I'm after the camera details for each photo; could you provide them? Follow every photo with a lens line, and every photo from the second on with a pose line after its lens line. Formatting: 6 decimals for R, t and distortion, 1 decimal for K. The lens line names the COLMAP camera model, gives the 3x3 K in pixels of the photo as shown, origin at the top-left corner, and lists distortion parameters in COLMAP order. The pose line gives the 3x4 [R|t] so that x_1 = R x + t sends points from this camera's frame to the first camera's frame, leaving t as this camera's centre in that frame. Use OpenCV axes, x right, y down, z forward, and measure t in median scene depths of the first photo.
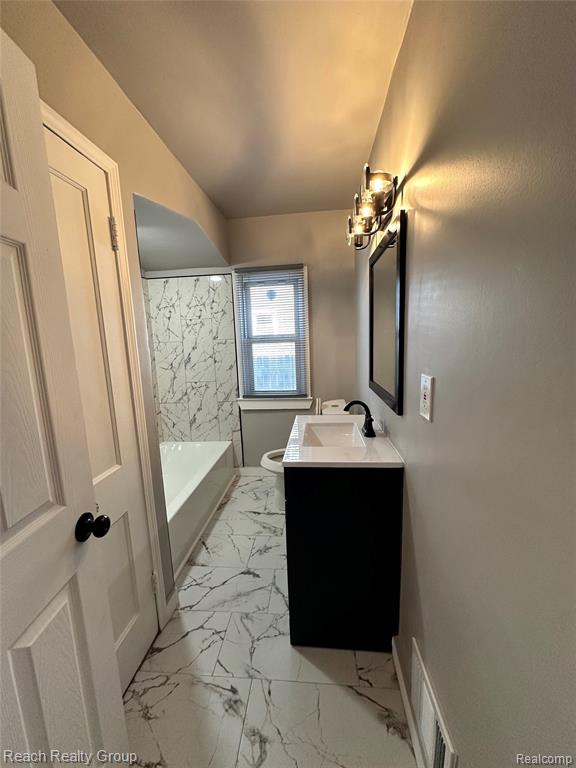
lens RADIAL K [[307.1, 0, 287.2], [0, 307.1, 381.5], [0, 0, 1]] dist [-0.005729, 0.000801]
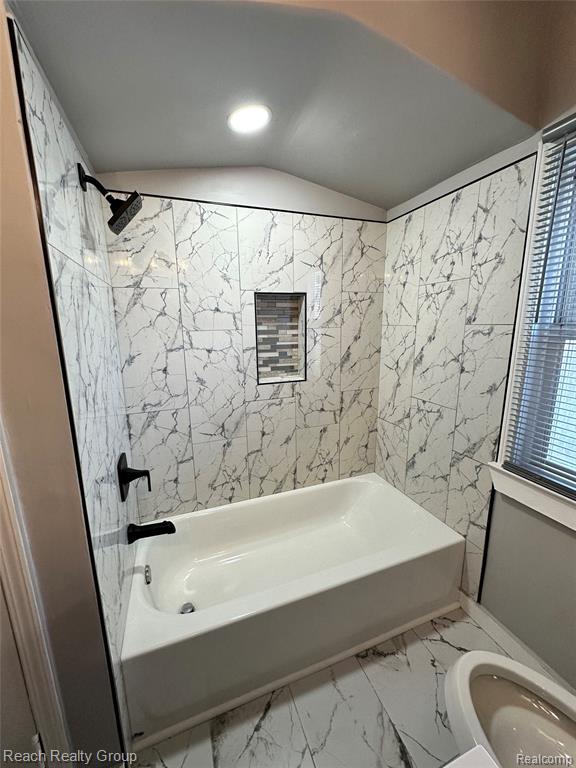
lens RADIAL K [[307.1, 0, 284.9], [0, 307.1, 383.1], [0, 0, 1]] dist [-0.005729, 0.000801]
pose [[0.446619, 0.204395, -0.871065, 0.063242], [-0.141378, 0.977448, 0.156870, -0.081000], [0.883484, 0.053088, 0.465444, 0.532691]]
